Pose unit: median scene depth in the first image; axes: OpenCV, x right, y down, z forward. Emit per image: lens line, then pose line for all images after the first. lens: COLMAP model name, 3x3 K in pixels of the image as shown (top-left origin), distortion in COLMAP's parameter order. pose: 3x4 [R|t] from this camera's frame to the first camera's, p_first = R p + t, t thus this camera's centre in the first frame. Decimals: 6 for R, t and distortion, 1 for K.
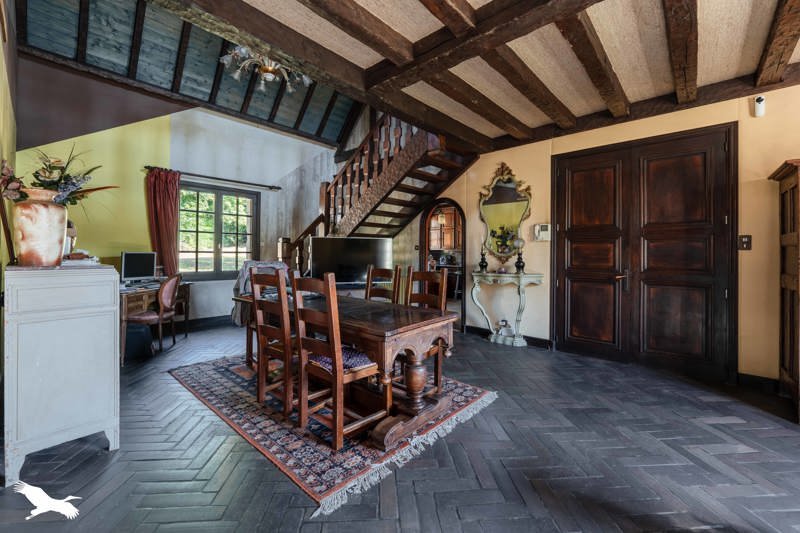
lens RADIAL K [[325.4, 0, 403.2], [0, 325.4, 256.4], [0, 0, 1]] dist [-0.001765, 0.000193]
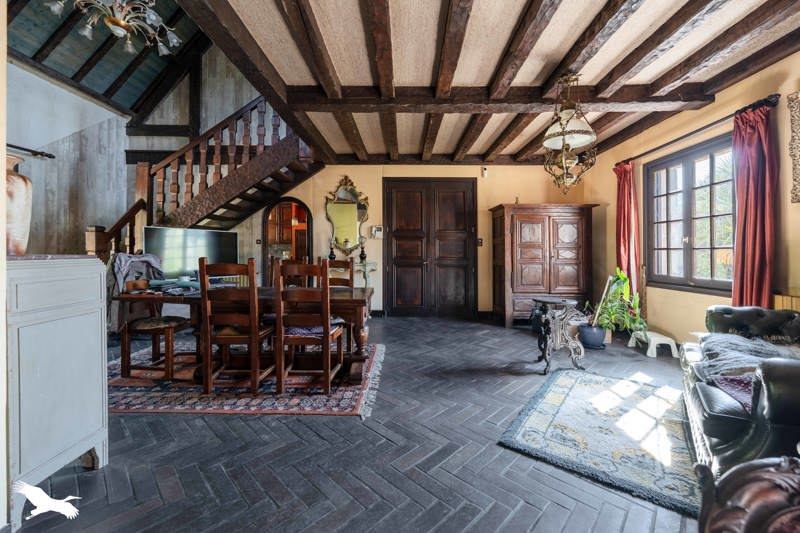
lens RADIAL K [[325.4, 0, 396.7], [0, 325.4, 252.5], [0, 0, 1]] dist [-0.001765, 0.000193]
pose [[0.754522, -0.002402, 0.656270, -0.416451], [0.002275, 0.999997, 0.001045, 0.010130], [-0.656270, 0.000705, 0.754526, -0.085224]]
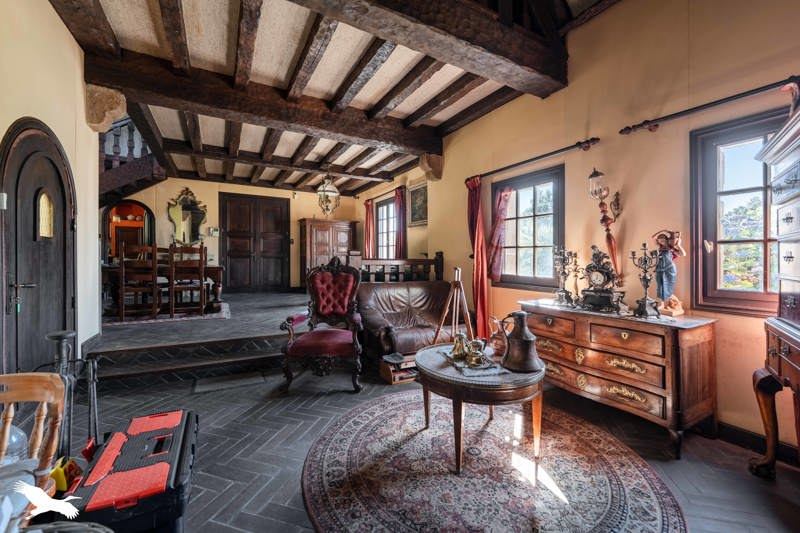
lens RADIAL K [[325.4, 0, 396.2], [0, 325.4, 259.0], [0, 0, 1]] dist [-0.001765, 0.000193]
pose [[0.322247, -0.003034, 0.946651, -1.015951], [-0.002741, 0.999988, 0.004138, 0.071784], [-0.946652, -0.003928, 0.322235, -0.591826]]
